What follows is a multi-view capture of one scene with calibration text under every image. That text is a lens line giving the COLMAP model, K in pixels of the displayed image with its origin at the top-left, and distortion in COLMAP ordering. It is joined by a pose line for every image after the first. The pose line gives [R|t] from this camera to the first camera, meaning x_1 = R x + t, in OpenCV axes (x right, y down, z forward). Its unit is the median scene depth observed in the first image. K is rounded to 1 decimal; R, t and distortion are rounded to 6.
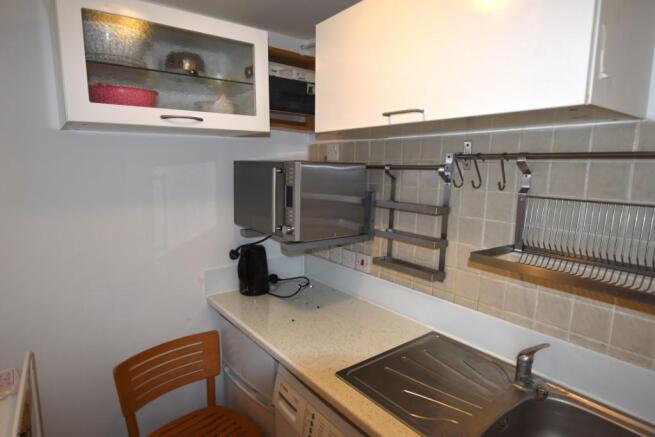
lens RADIAL K [[365.9, 0, 327.5], [0, 365.9, 218.5], [0, 0, 1]] dist [-0.035302, 0.000606]
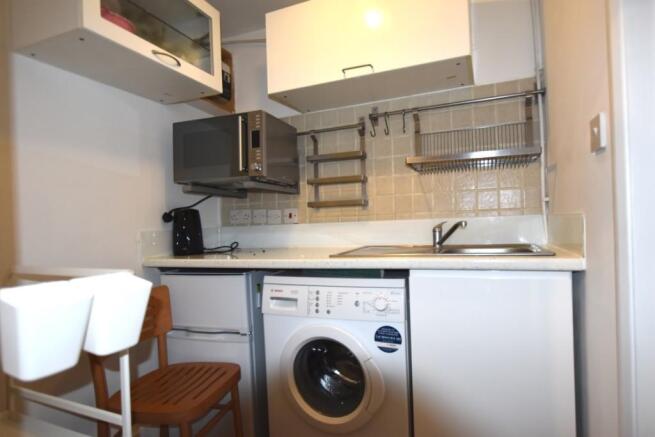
lens RADIAL K [[365.9, 0, 327.5], [0, 365.9, 218.5], [0, 0, 1]] dist [-0.035302, 0.000606]
pose [[0.861831, -0.037368, 0.505818, -0.511063], [0.115503, 0.985538, -0.123991, 0.370005], [-0.493870, 0.165283, 0.853683, -0.096616]]
